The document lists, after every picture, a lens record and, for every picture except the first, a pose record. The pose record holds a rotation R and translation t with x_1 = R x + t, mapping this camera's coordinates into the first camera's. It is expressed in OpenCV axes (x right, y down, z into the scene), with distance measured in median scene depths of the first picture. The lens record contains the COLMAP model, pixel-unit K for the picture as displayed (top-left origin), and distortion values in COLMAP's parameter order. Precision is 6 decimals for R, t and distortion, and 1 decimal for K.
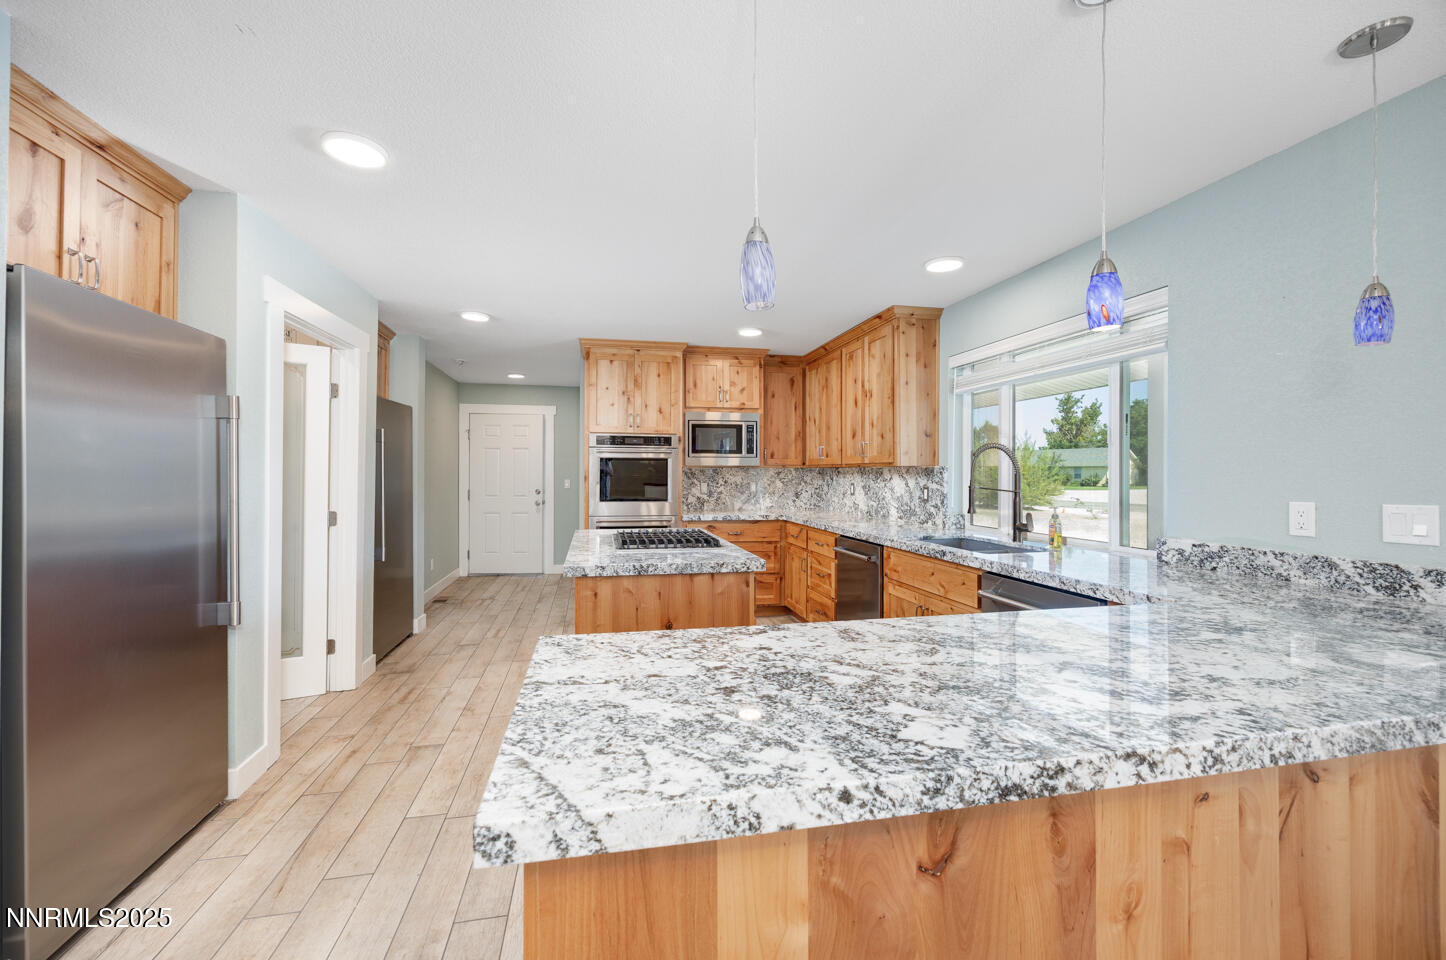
lens RADIAL K [[581.5, 0, 721.0], [0, 581.5, 467.8], [0, 0, 1]] dist [-0.001484, -0.000242]
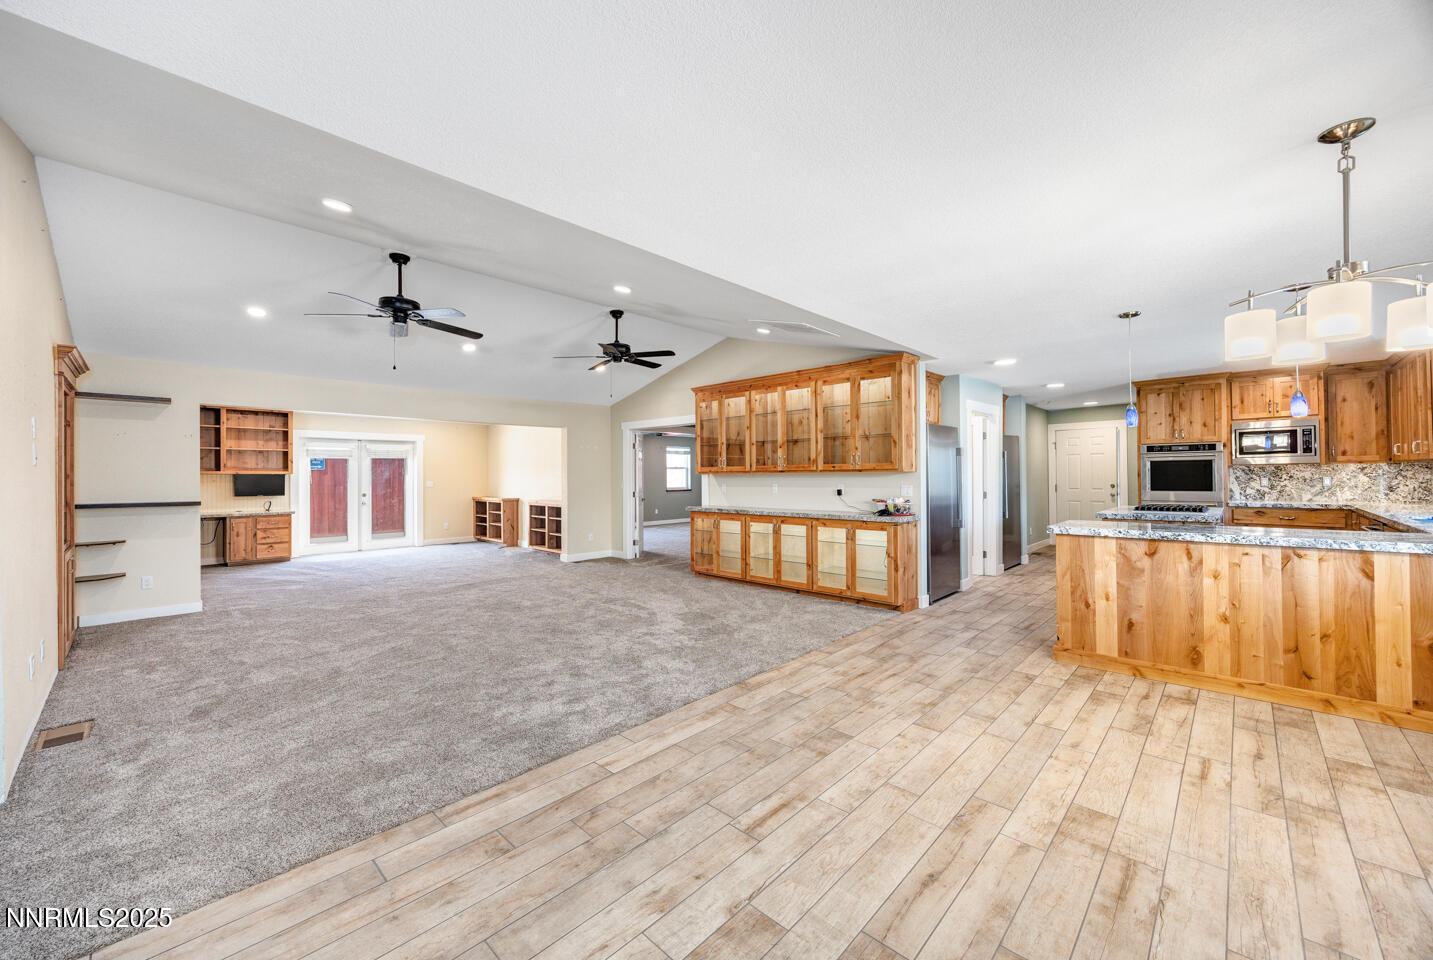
lens RADIAL K [[550.0, 0, 716.5], [0, 550.0, 480.0], [0, 0, 1]] dist [0.000292, 0.000039]
pose [[0.564567, -0.004159, -0.825377, 0.310004], [0.023080, 0.999676, 0.010750, -0.009252], [0.825065, -0.025119, 0.564480, -0.666563]]
